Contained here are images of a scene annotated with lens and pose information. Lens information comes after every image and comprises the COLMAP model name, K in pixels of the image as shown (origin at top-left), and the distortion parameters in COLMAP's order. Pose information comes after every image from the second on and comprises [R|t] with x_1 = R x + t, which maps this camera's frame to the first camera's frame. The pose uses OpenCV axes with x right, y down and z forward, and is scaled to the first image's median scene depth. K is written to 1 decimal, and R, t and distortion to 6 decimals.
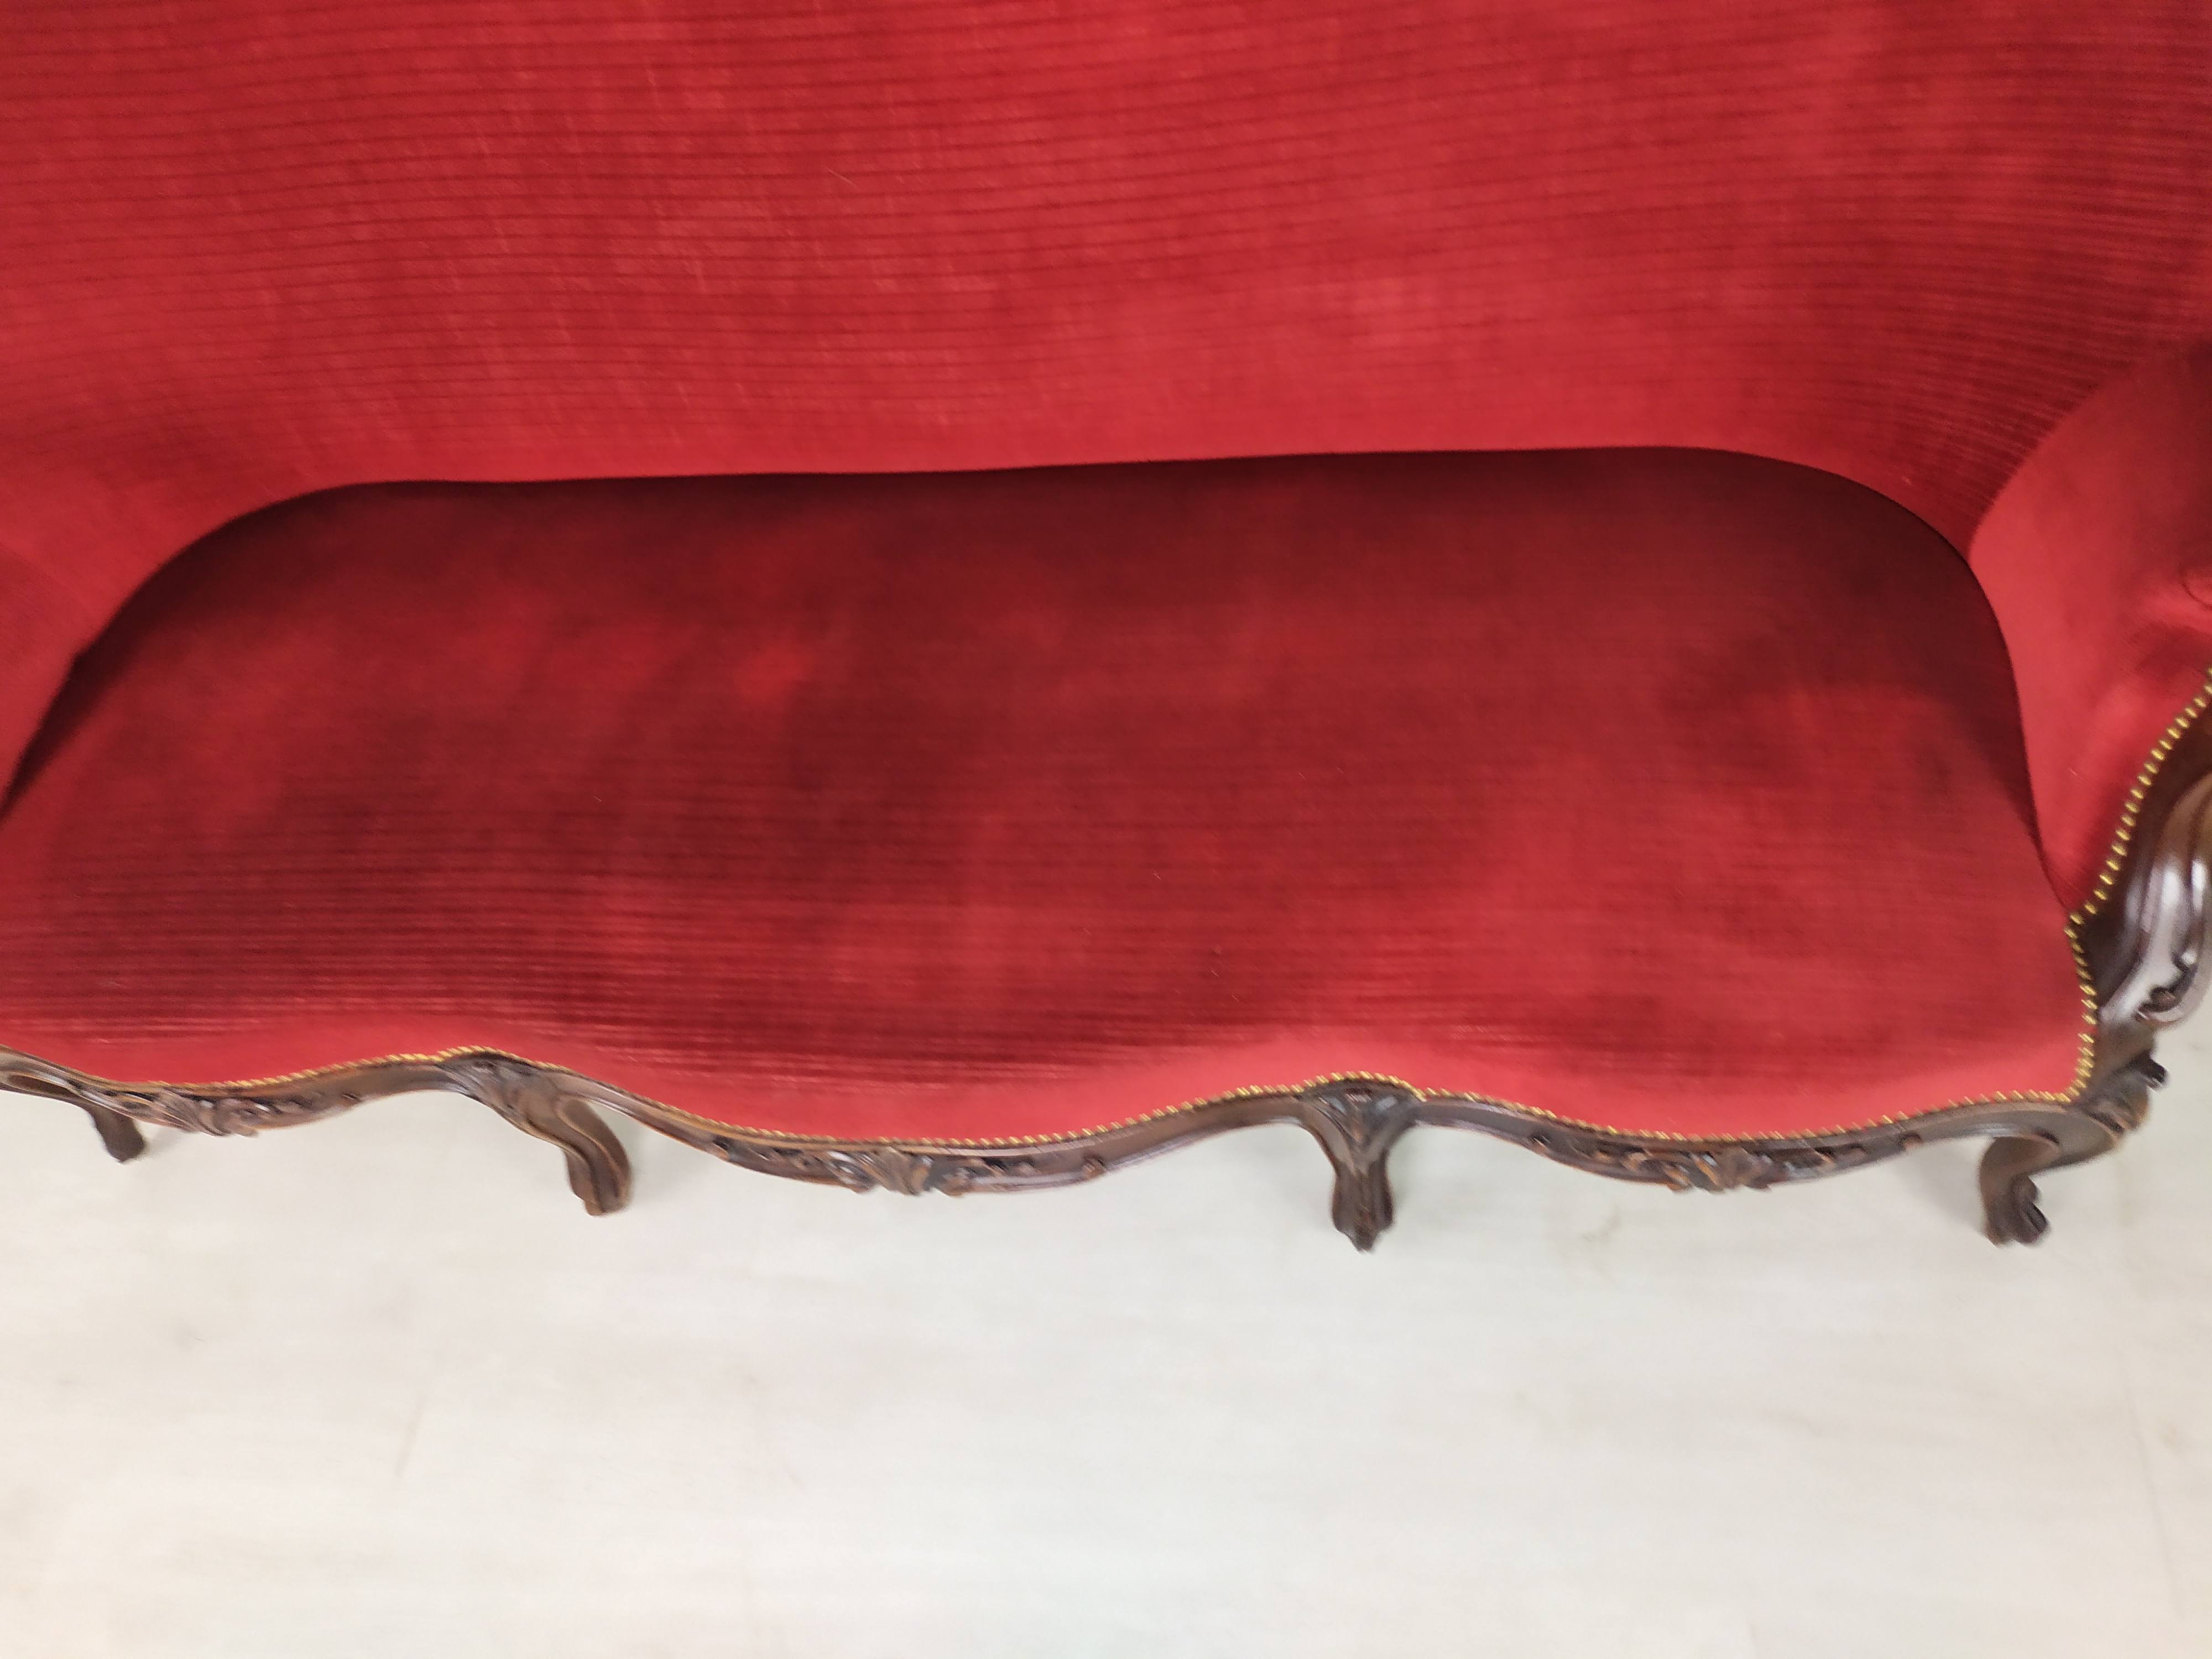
lens RADIAL K [[1677.6, 0, 1036.3], [0, 1677.6, 860.5], [0, 0, 1]] dist [0.053456, -0.052211]
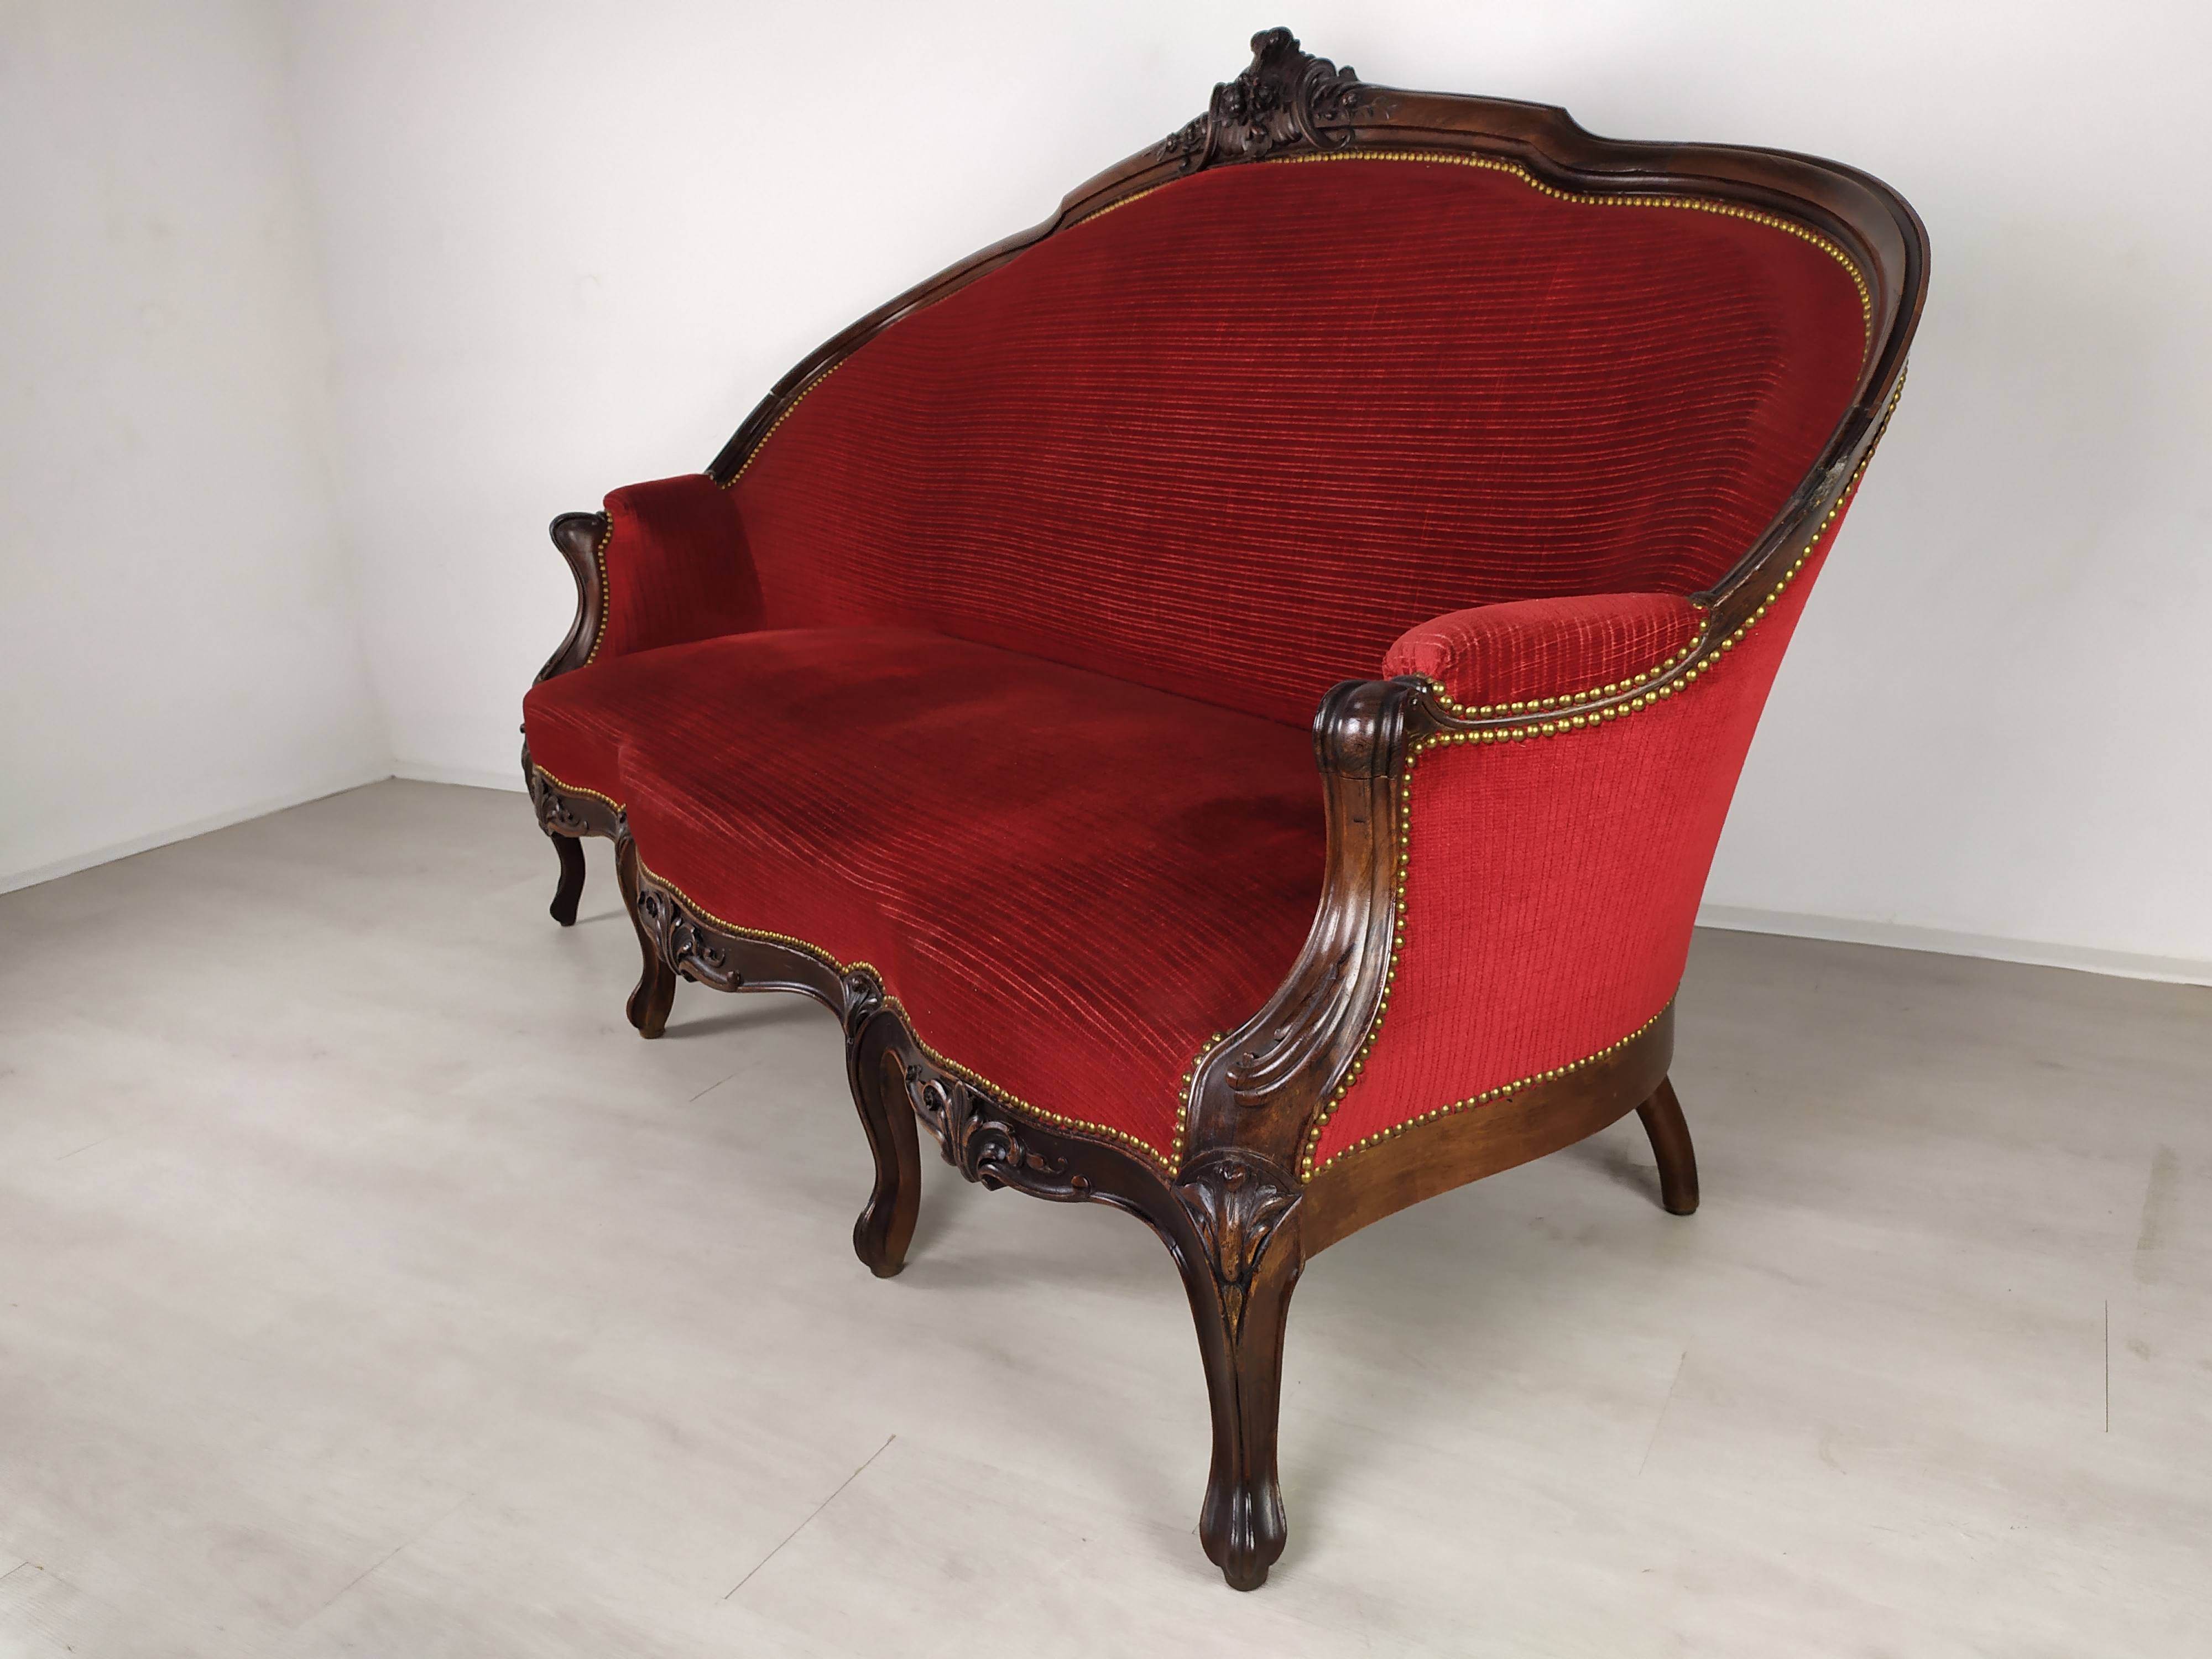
lens RADIAL K [[1677.6, 0, 1120.3], [0, 1677.6, 820.5], [0, 0, 1]] dist [0.053456, -0.052211]
pose [[0.630802, 0.318144, -0.707723, 1.117148], [-0.659877, 0.699800, -0.273573, 0.267043], [0.408229, 0.639581, 0.651372, 0.222956]]
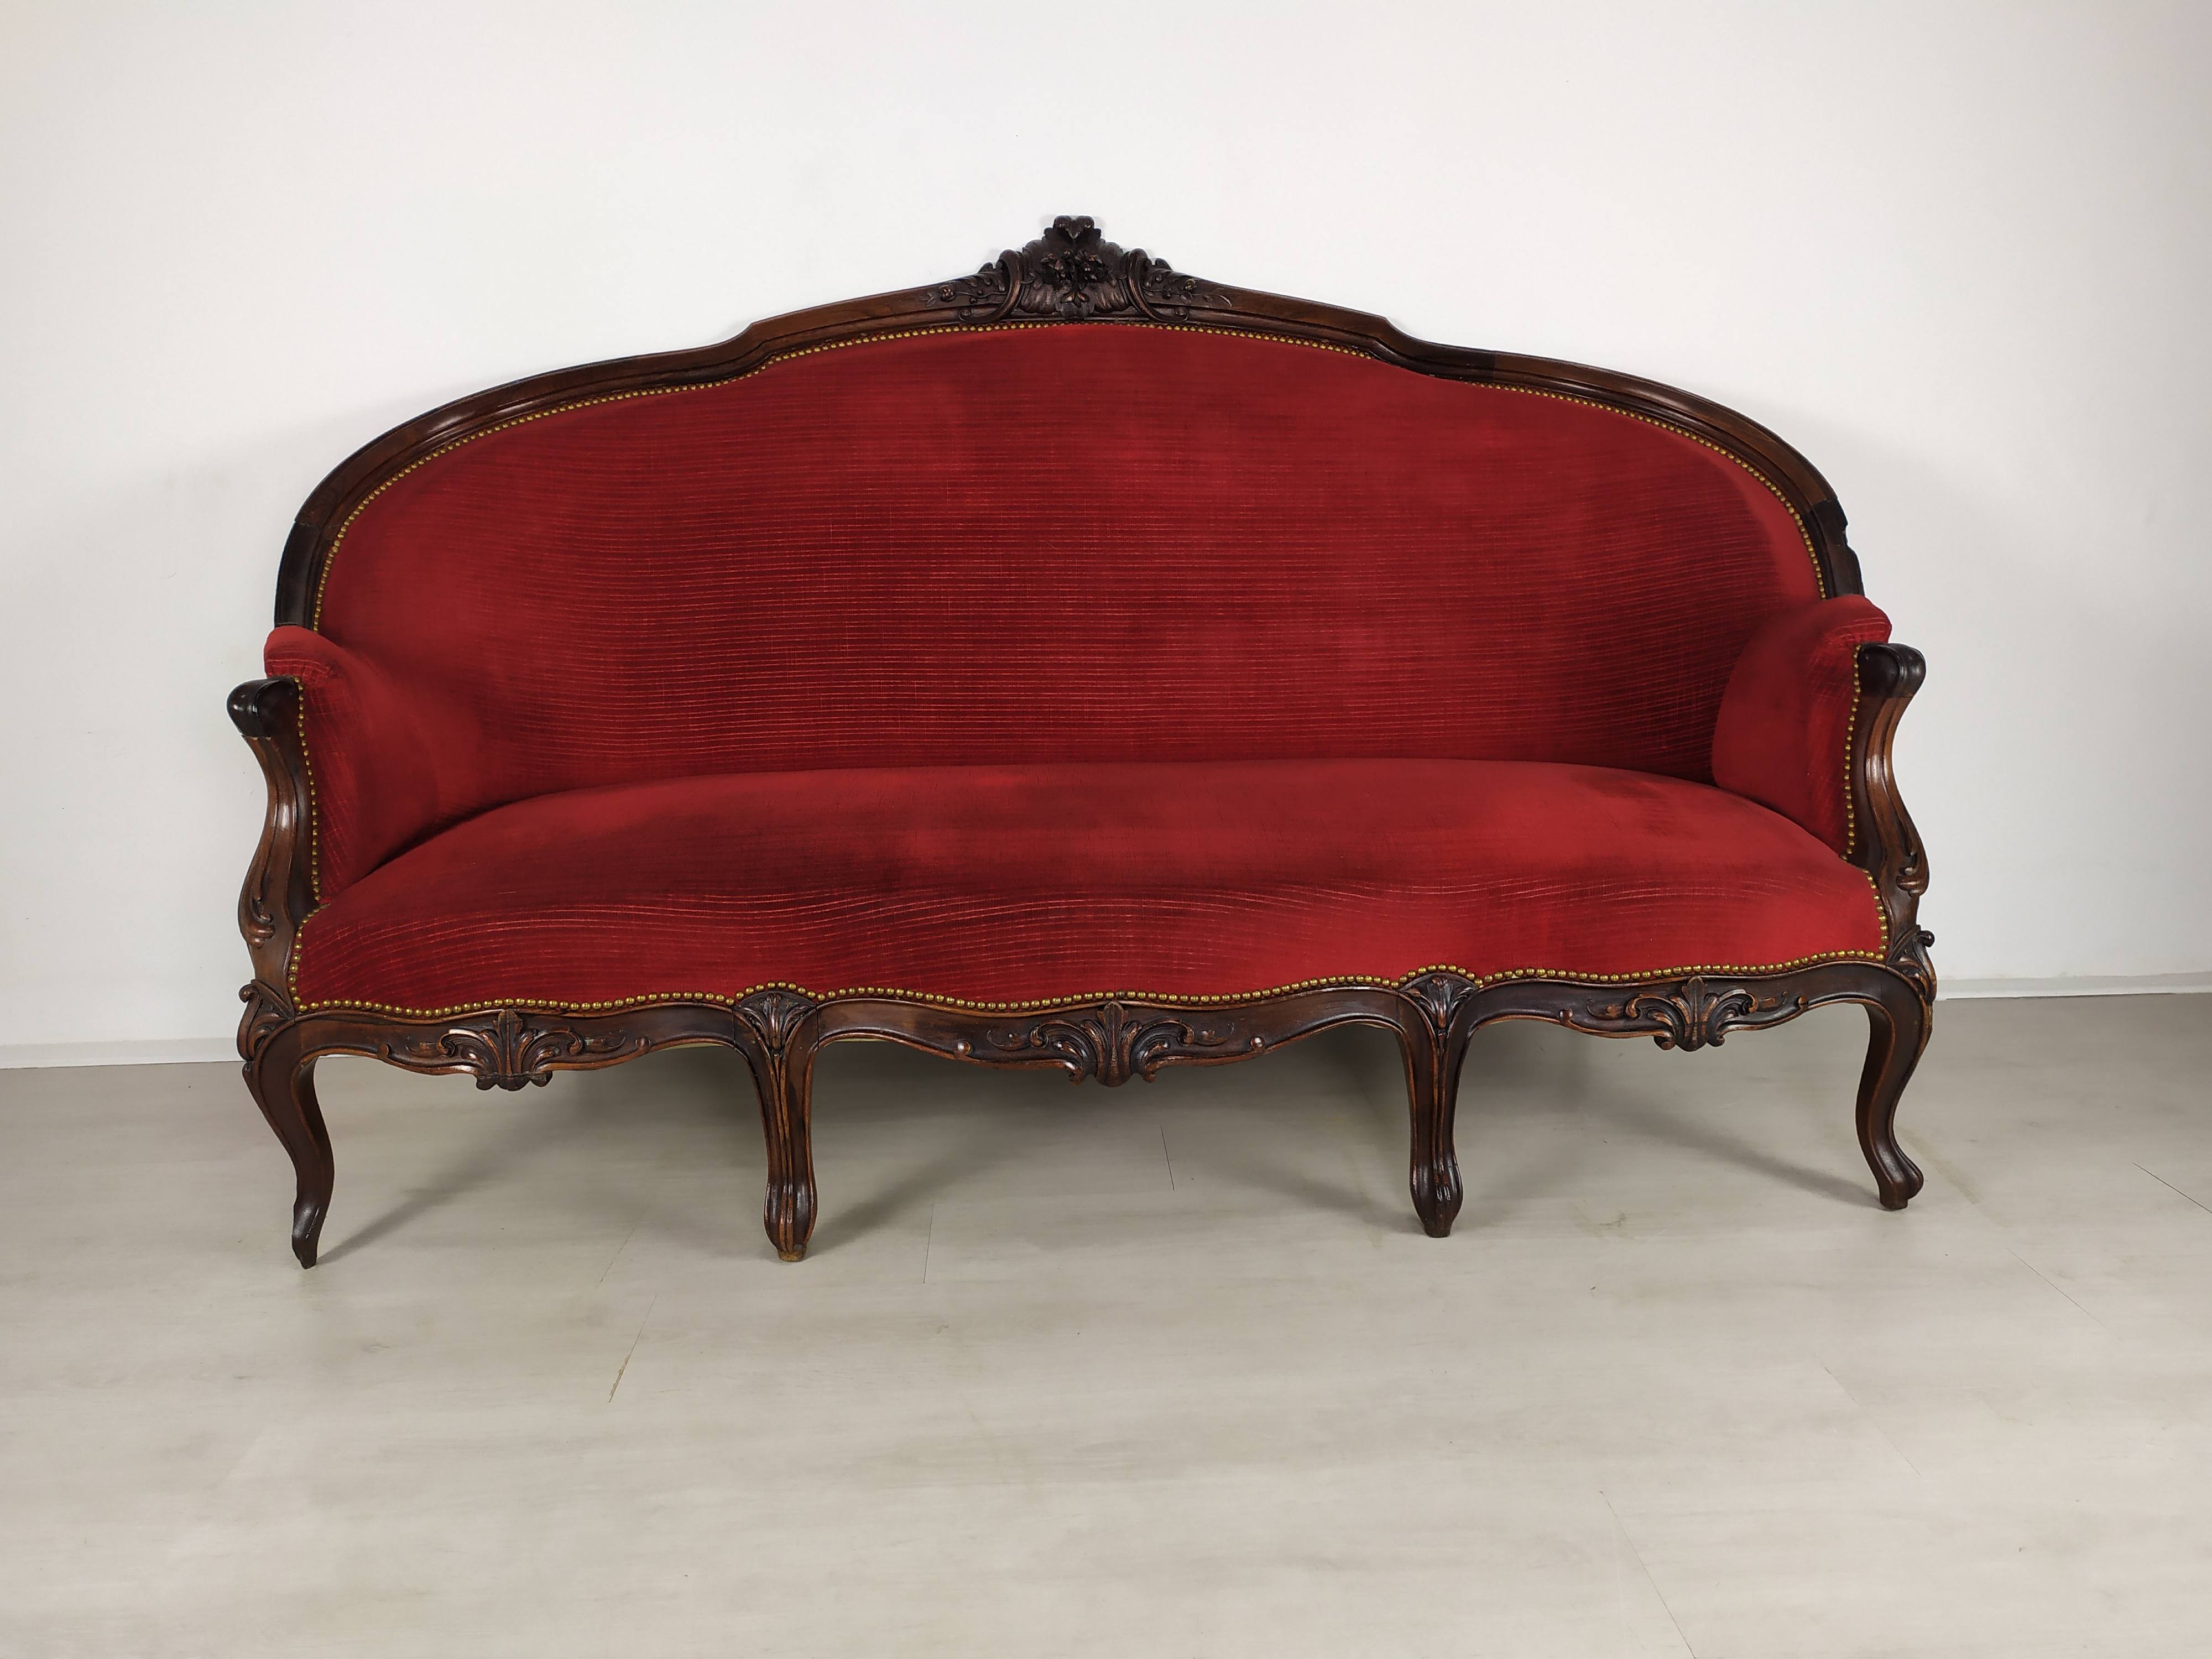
lens RADIAL K [[1677.6, 0, 1109.2], [0, 1677.6, 848.3], [0, 0, 1]] dist [0.053456, -0.052211]
pose [[0.978947, 0.082006, 0.186917, -0.355450], [0.067249, 0.735035, -0.674686, 0.996692], [-0.192718, 0.673052, 0.714045, -0.032507]]
